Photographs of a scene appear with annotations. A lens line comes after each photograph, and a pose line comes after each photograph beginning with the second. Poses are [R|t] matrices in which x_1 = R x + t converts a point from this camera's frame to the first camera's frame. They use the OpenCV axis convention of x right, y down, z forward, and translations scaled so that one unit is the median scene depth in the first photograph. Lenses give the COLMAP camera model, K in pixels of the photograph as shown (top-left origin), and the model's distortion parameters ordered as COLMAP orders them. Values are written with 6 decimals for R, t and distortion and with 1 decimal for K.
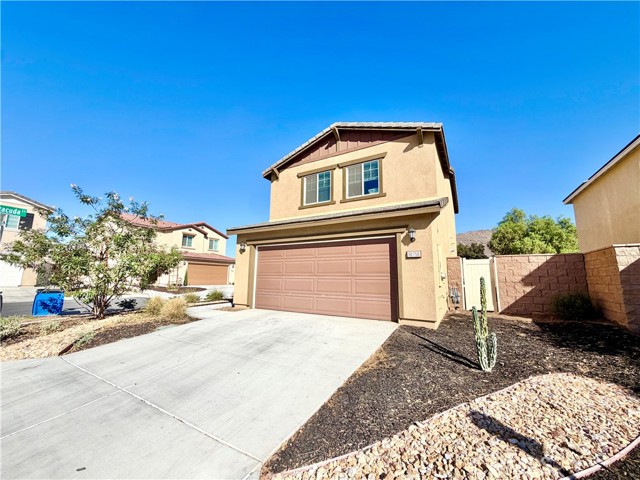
lens RADIAL K [[255.5, 0, 318.5], [0, 255.5, 240.6], [0, 0, 1]] dist [0.001117, -0.000269]
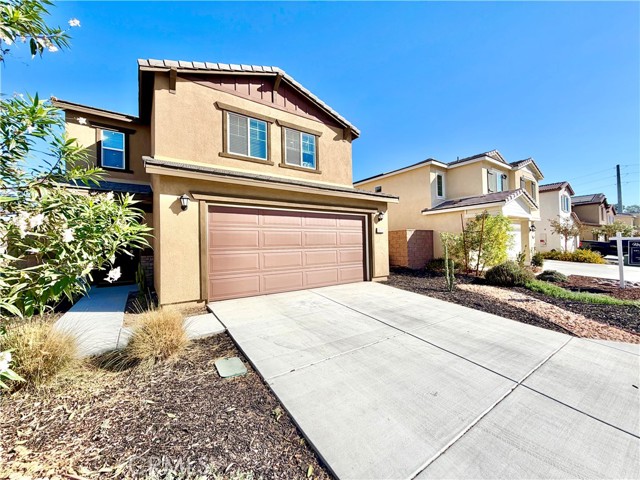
lens RADIAL K [[255.5, 0, 319.4], [0, 255.5, 240.1], [0, 0, 1]] dist [0.001117, -0.000269]
pose [[0.405525, -0.000917, 0.914084, -0.696945], [-0.106515, 0.993140, 0.048251, 0.050861], [-0.907857, -0.116930, 0.402645, 0.505422]]
